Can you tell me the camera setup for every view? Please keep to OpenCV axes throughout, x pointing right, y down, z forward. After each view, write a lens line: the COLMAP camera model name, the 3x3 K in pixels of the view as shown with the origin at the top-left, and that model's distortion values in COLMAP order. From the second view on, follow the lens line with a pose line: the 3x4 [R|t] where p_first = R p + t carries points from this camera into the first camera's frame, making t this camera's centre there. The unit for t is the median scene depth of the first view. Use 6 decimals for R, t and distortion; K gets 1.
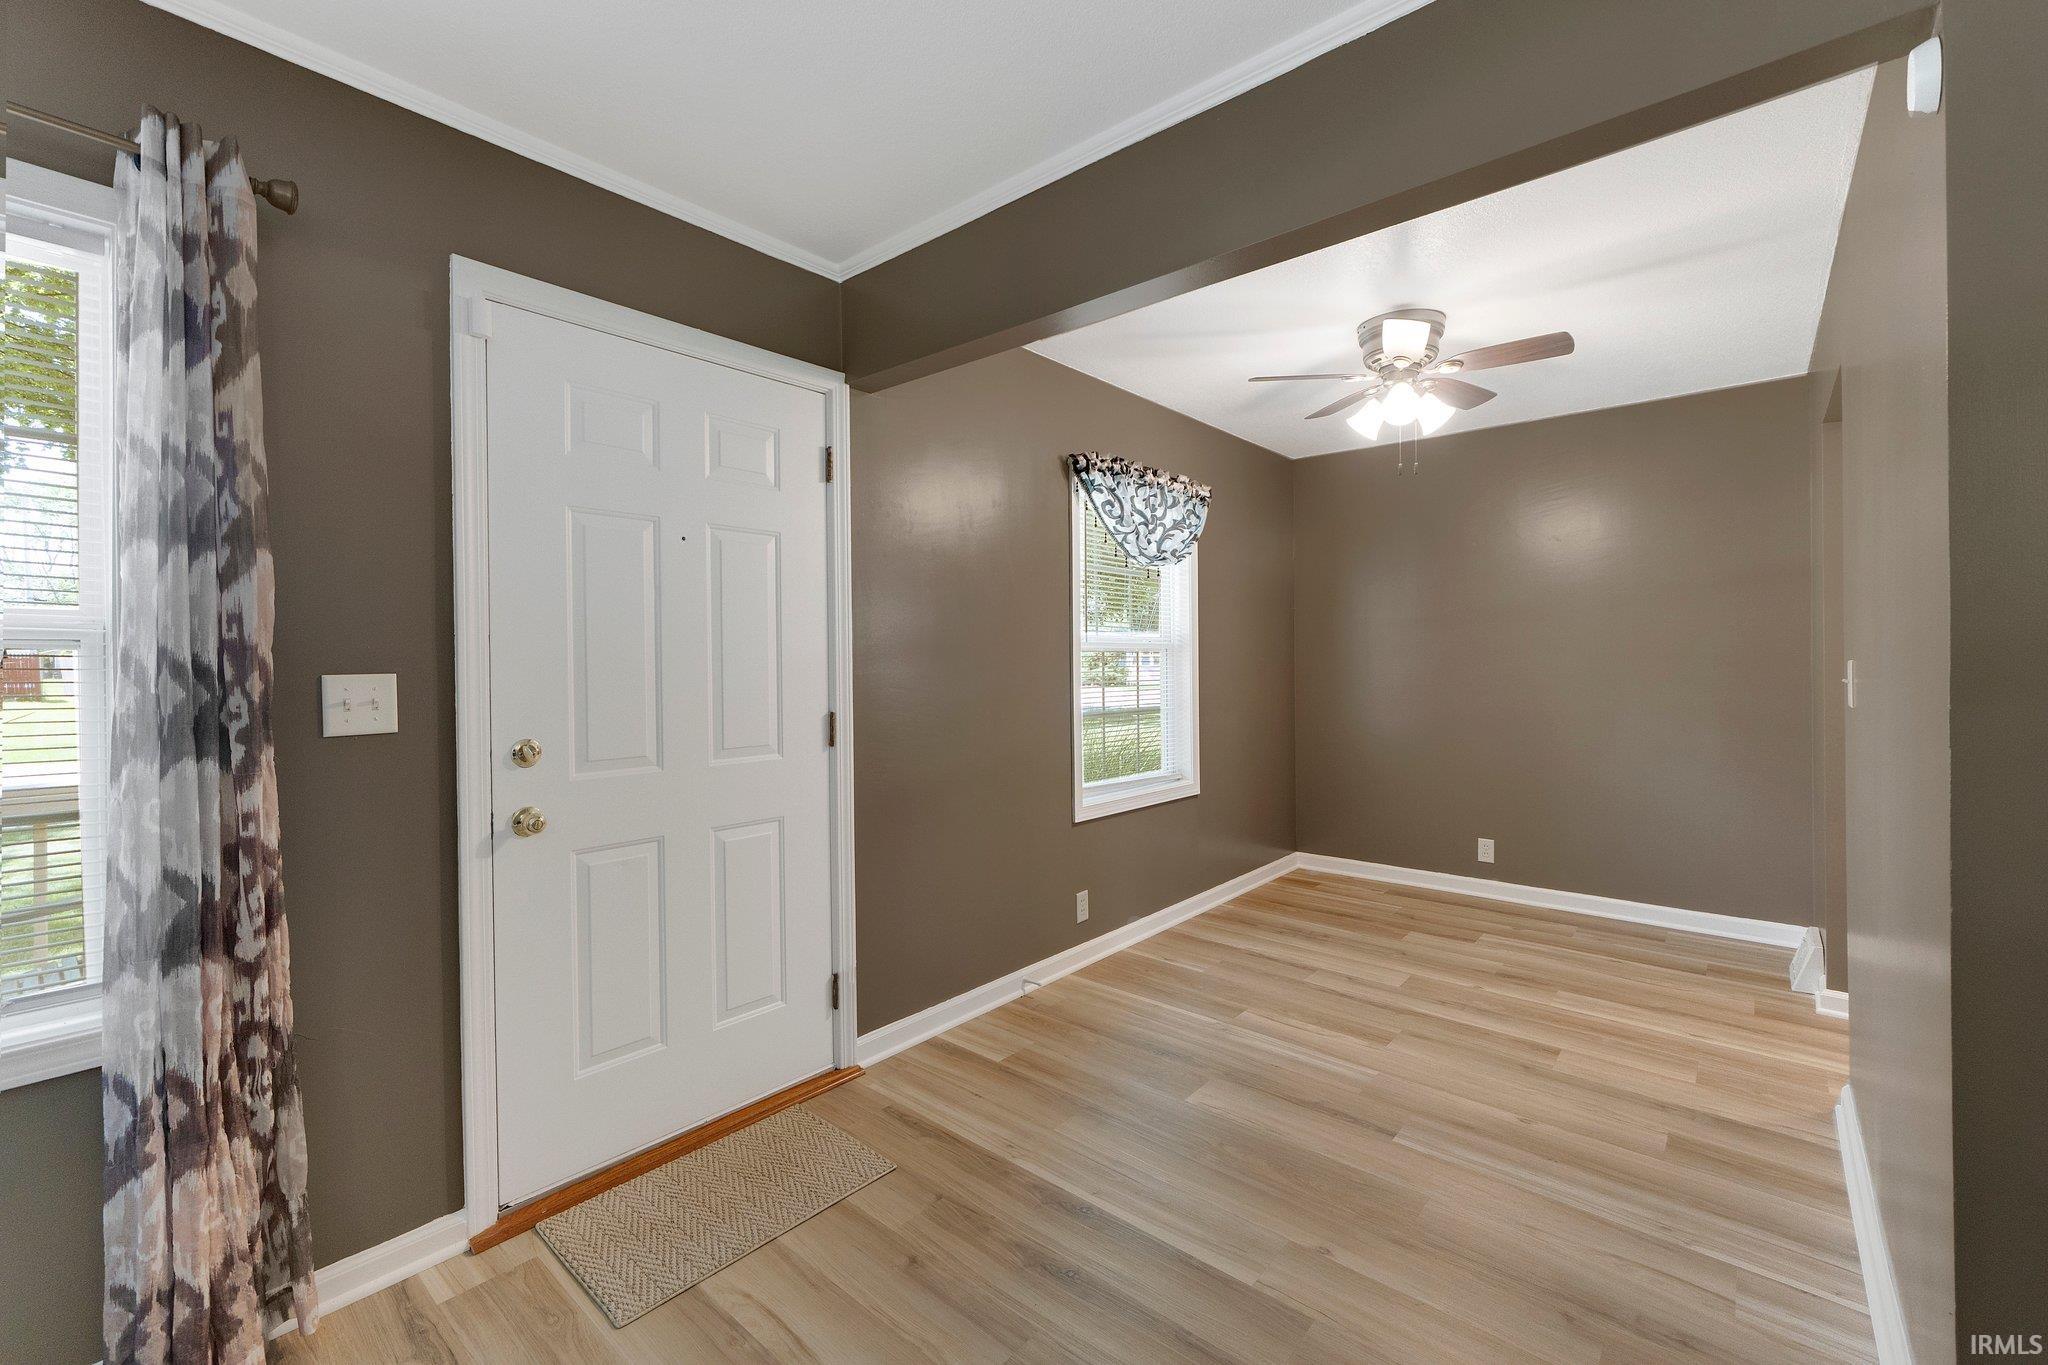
lens RADIAL K [[859.6, 0, 1023.8], [0, 859.6, 653.3], [0, 0, 1]] dist [-0.011954, 0.000137]
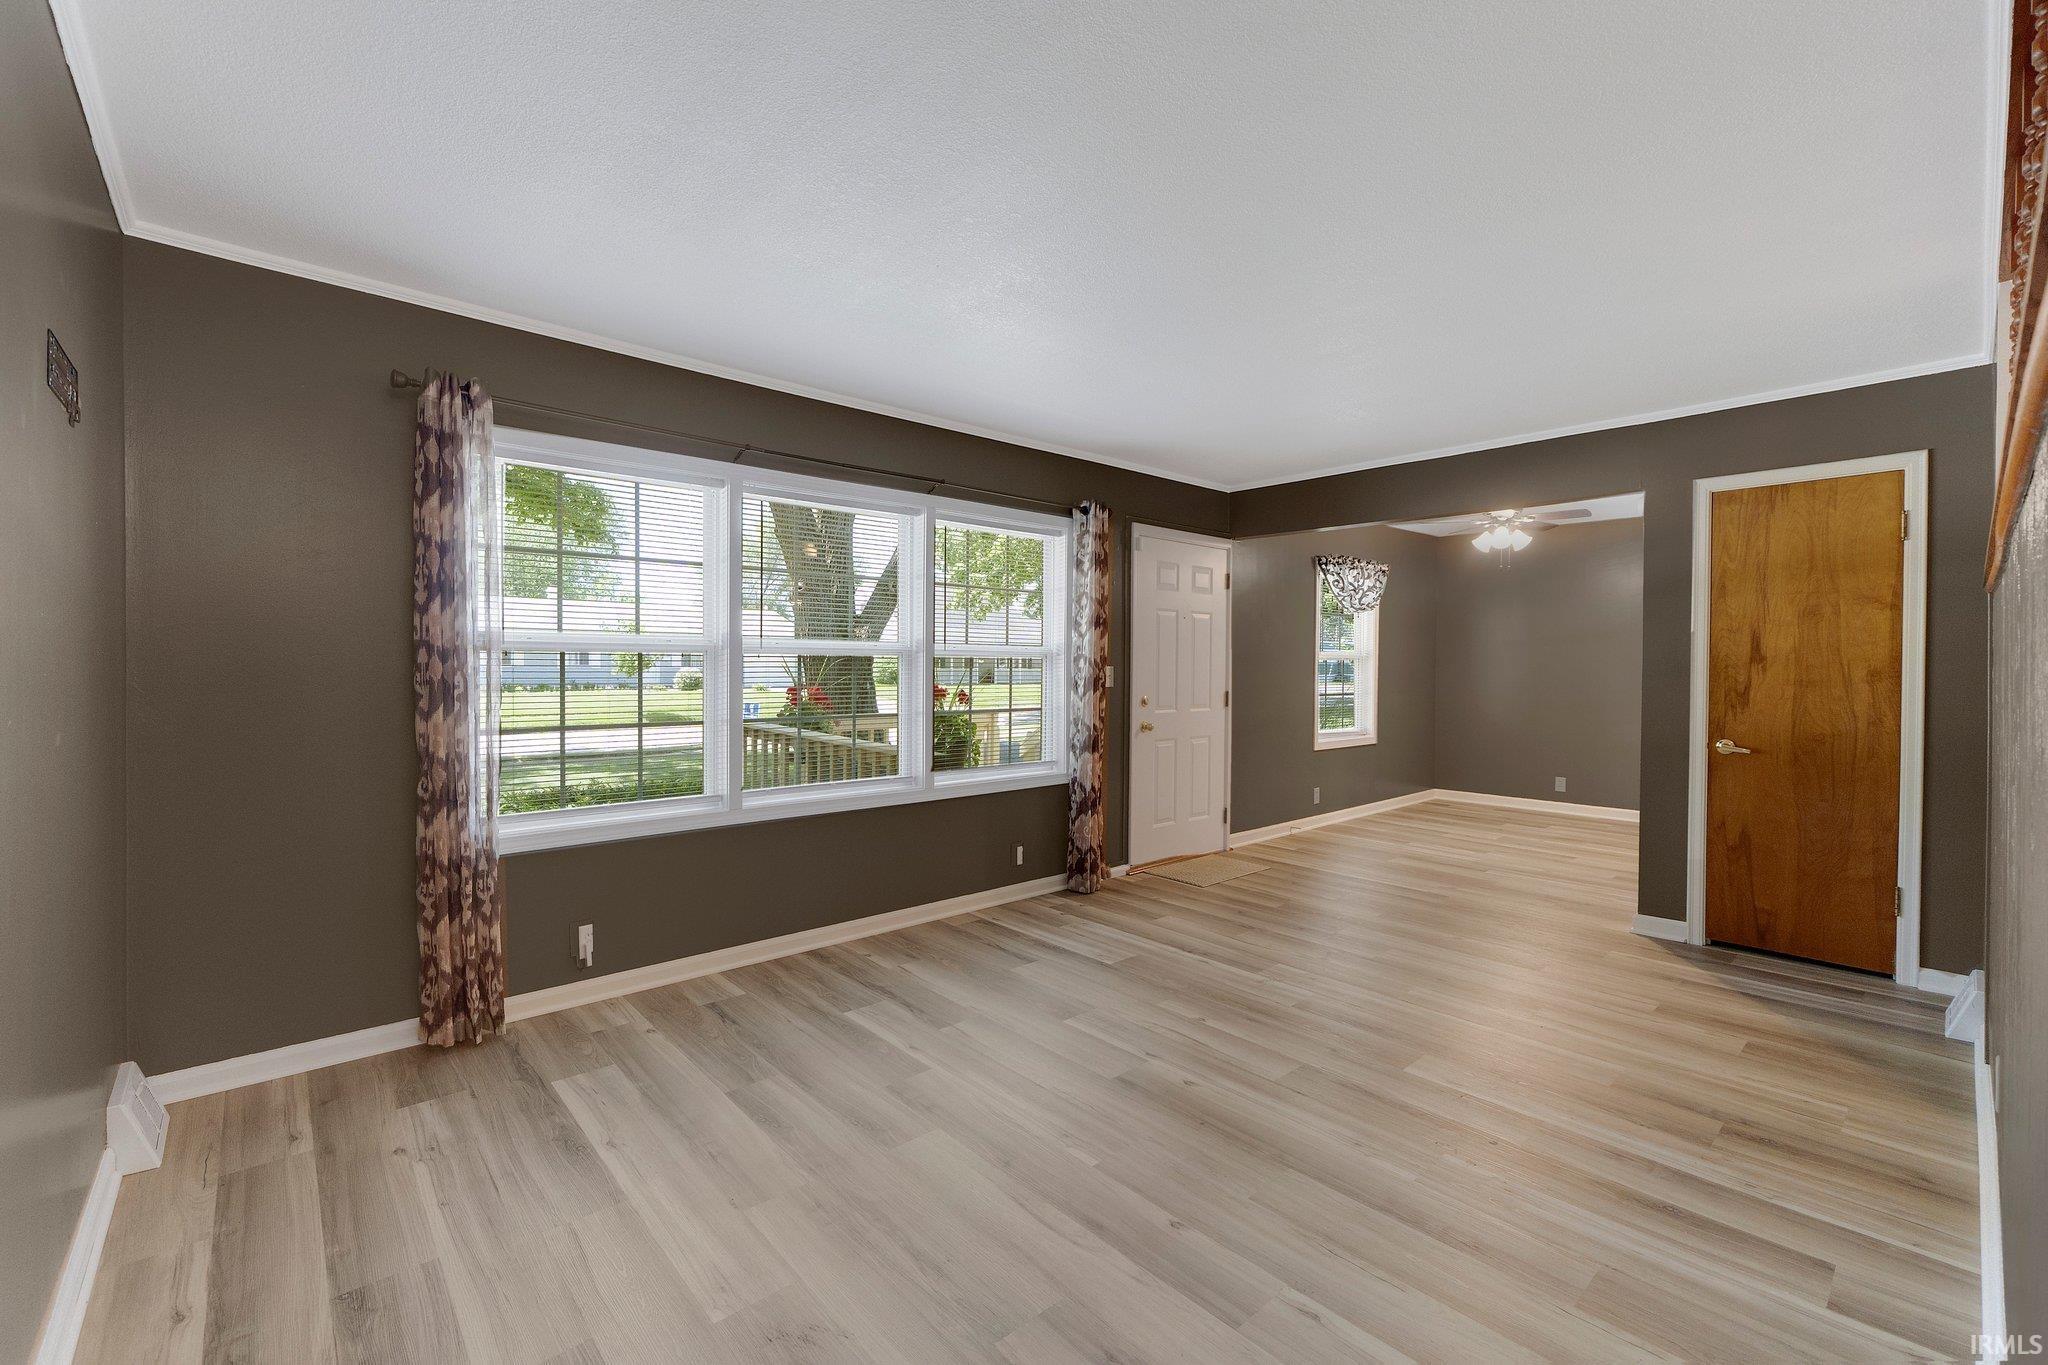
lens RADIAL K [[860.5, 0, 1014.7], [0, 860.5, 680.1], [0, 0, 1]] dist [-0.010950, -0.000071]
pose [[0.990576, 0.008668, -0.136690, -0.358395], [-0.005546, 0.999715, 0.023200, 0.001954], [0.136853, -0.022224, 0.990342, -1.011638]]
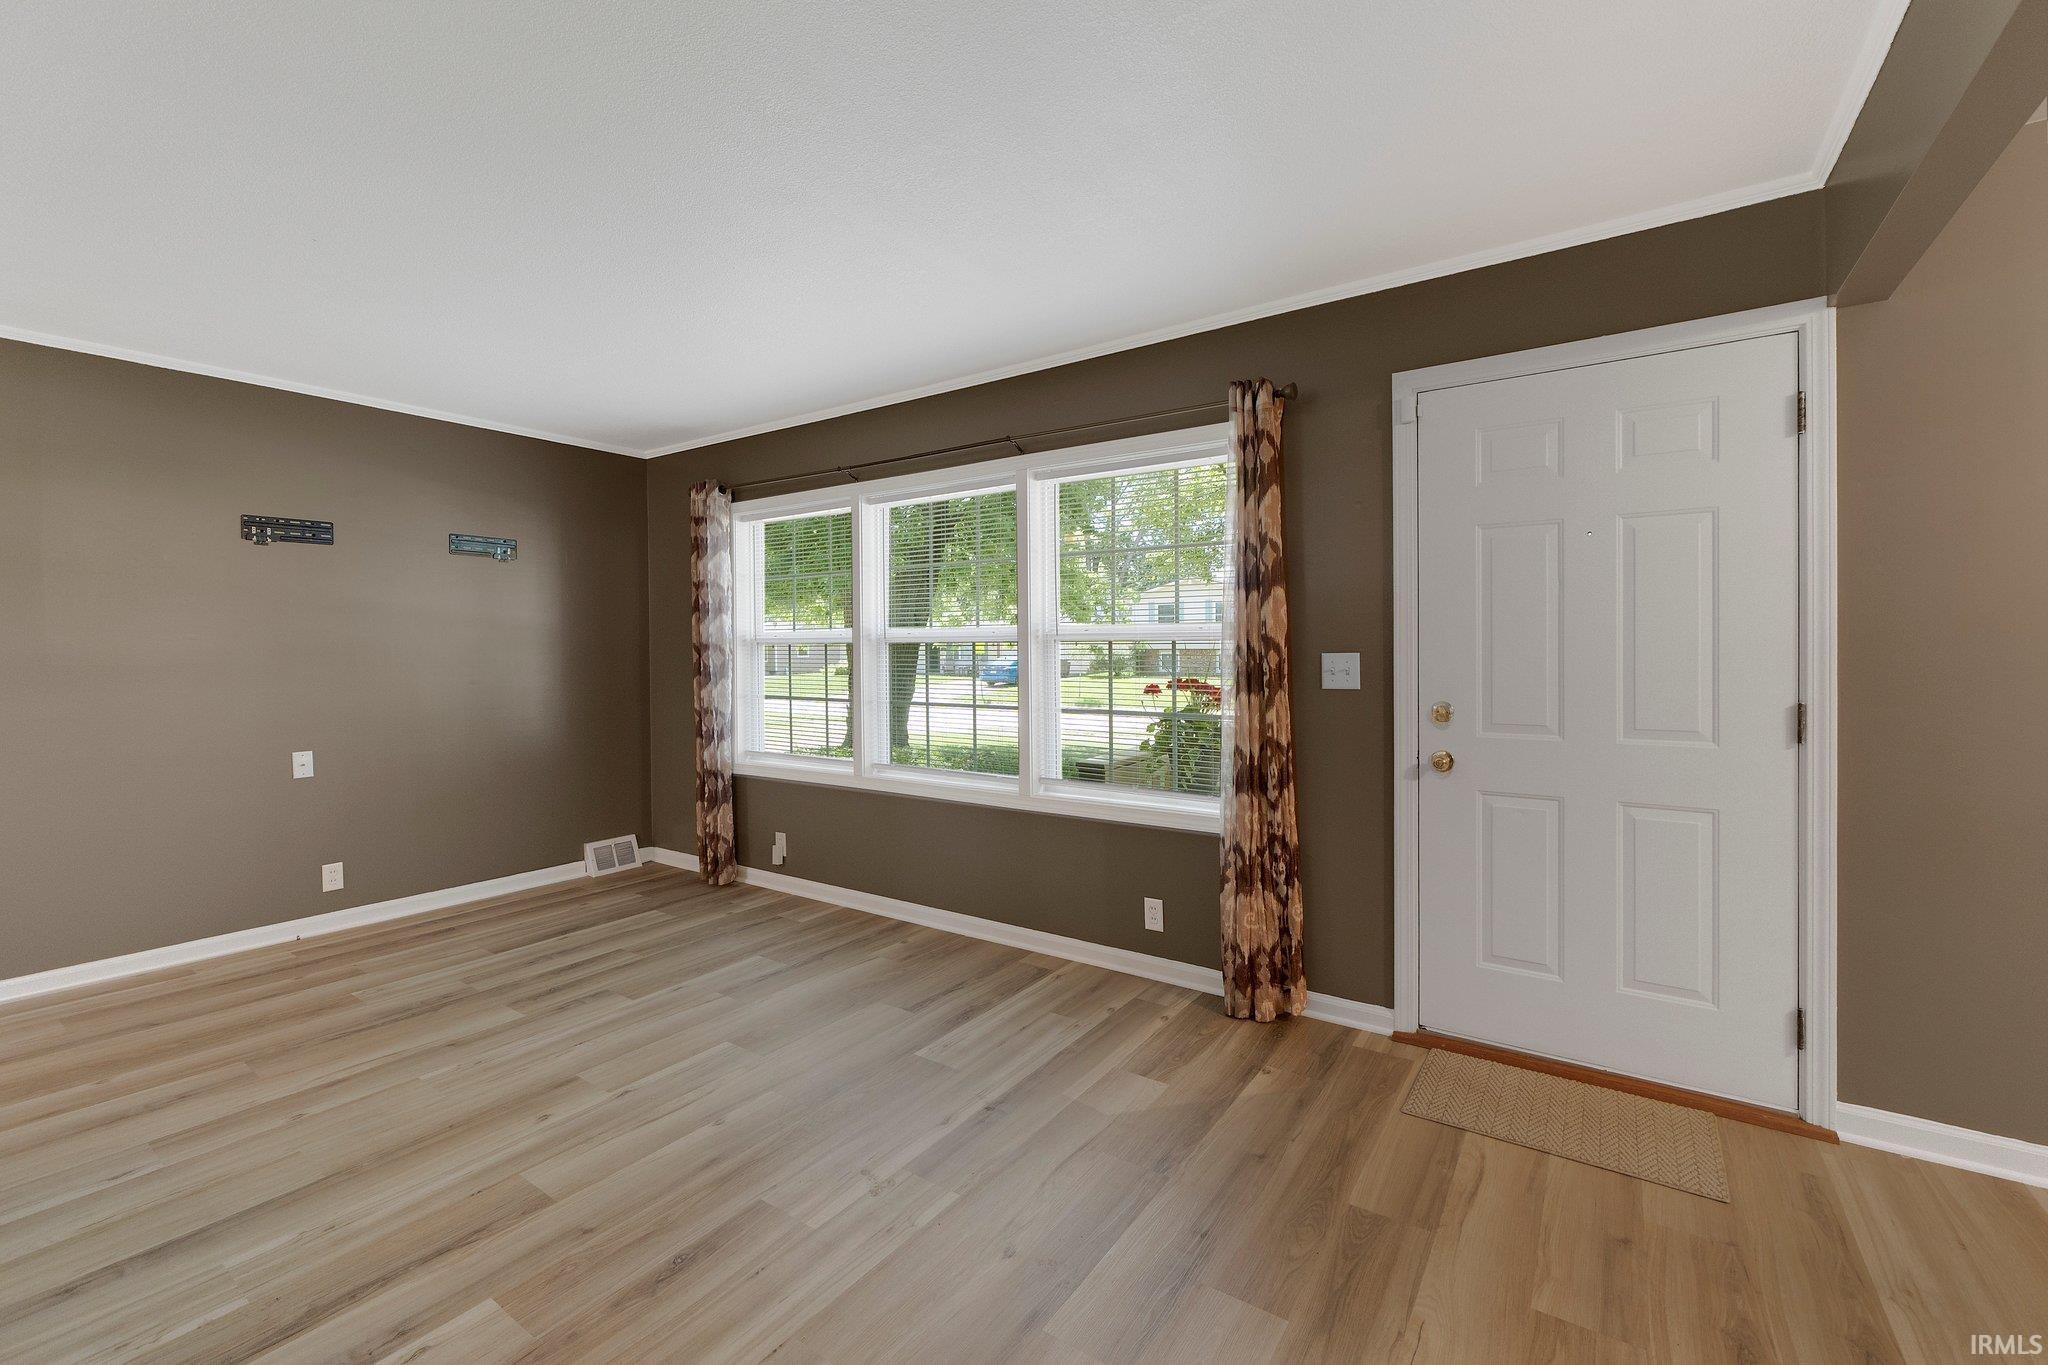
lens RADIAL K [[831.6, 0, 1047.5], [0, 831.6, 680.0], [0, 0, 1]] dist [-0.005931, -0.000260]
pose [[0.117908, 0.027360, -0.992648, 0.395420], [0.004213, 0.999598, 0.028052, 0.014440], [0.993016, -0.007490, 0.117745, 0.122782]]
